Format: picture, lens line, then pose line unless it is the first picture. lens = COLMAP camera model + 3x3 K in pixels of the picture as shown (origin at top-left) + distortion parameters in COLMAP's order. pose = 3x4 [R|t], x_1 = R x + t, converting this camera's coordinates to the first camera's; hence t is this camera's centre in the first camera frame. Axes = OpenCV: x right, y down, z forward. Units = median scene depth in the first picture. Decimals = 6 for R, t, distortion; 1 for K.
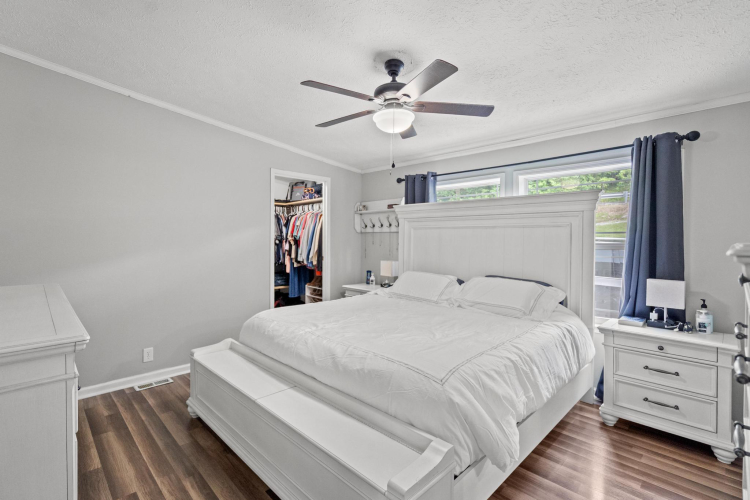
lens RADIAL K [[348.8, 0, 367.9], [0, 348.8, 243.5], [0, 0, 1]] dist [0.001550, 0.000088]
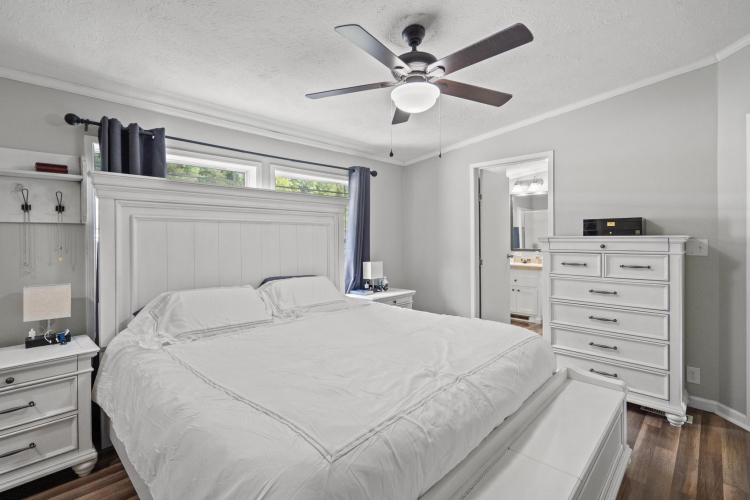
lens RADIAL K [[348.8, 0, 367.9], [0, 348.8, 243.5], [0, 0, 1]] dist [0.001550, 0.000088]
pose [[-0.021014, -0.027208, 0.999409, -0.600552], [0.016522, 0.999484, 0.027558, -0.017026], [-0.999643, 0.017092, -0.020554, 0.870454]]
